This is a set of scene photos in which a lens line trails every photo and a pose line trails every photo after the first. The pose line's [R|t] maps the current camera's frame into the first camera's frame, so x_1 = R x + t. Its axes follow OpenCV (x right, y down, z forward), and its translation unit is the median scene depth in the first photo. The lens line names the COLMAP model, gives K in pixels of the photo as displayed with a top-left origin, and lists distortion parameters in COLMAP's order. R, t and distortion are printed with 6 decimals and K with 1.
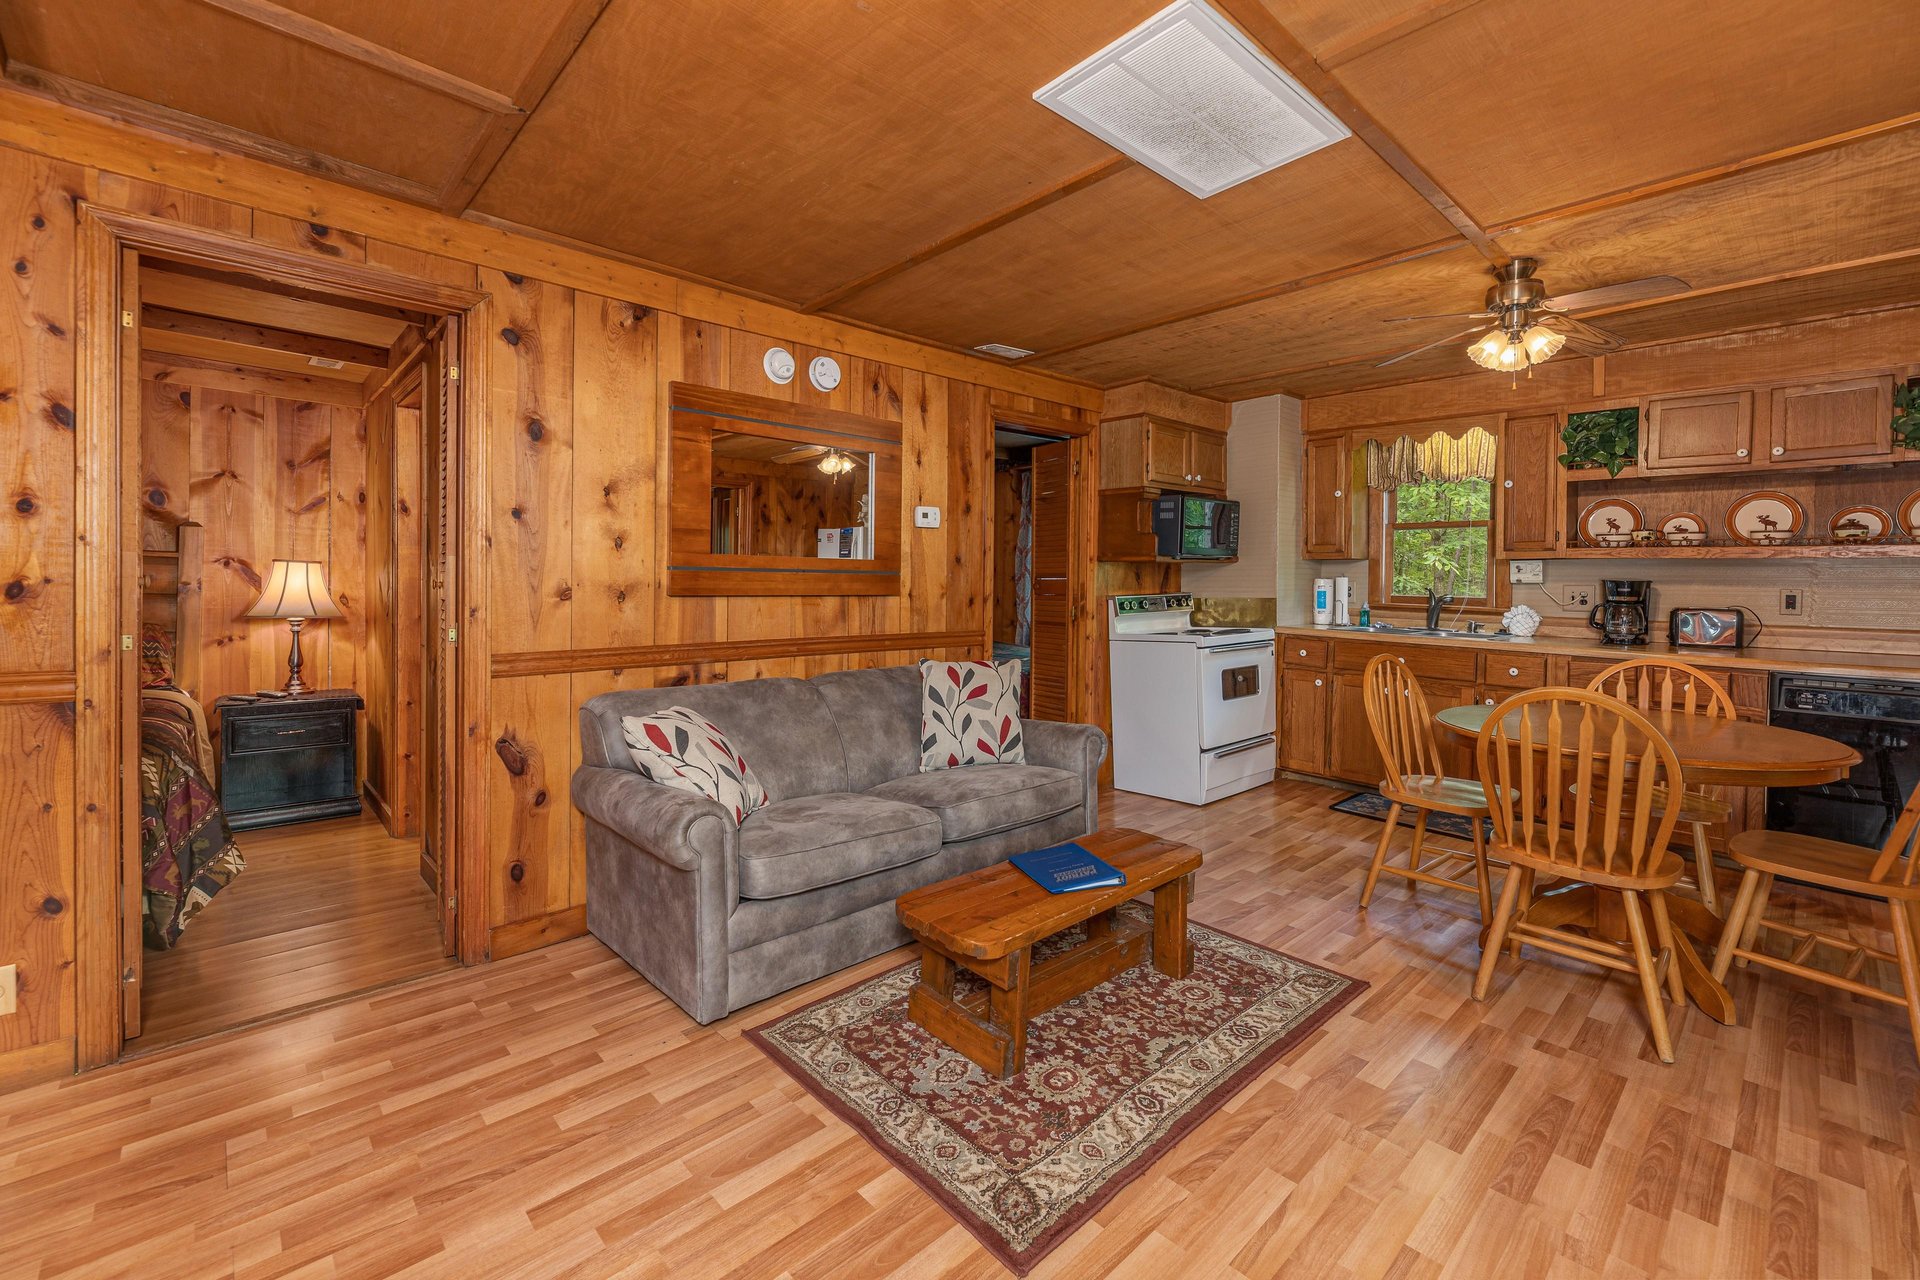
lens RADIAL K [[884.2, 0, 958.7], [0, 884.2, 598.1], [0, 0, 1]] dist [-0.001634, -0.000186]
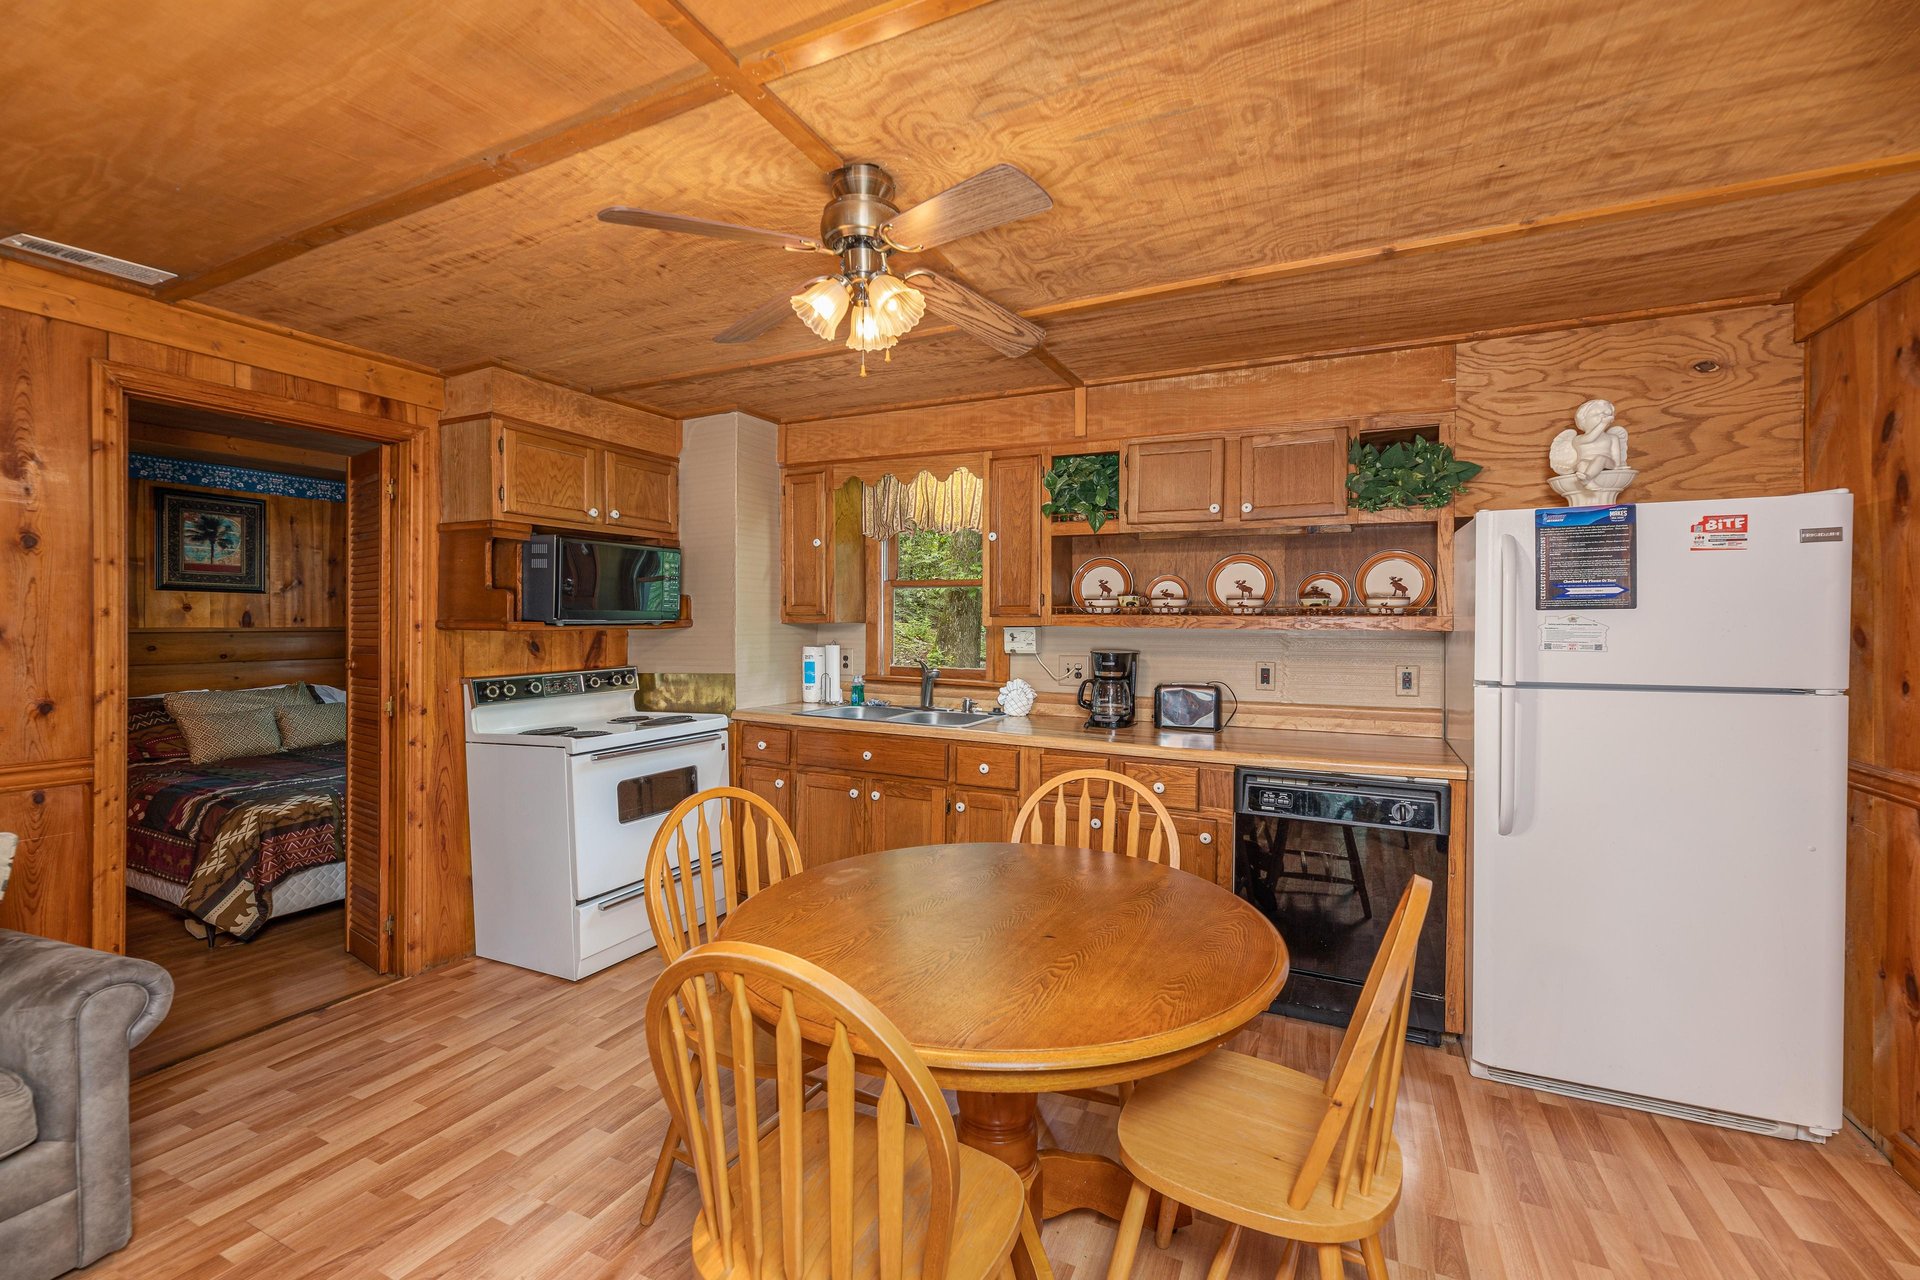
lens RADIAL K [[787.8, 0, 960.2], [0, 787.8, 632.3], [0, 0, 1]] dist [-0.002883, 0.000291]
pose [[0.946115, -0.001595, 0.323827, 0.361551], [0.004664, 0.999951, -0.008701, -0.033272], [-0.323797, 0.009743, 0.946076, 0.314882]]
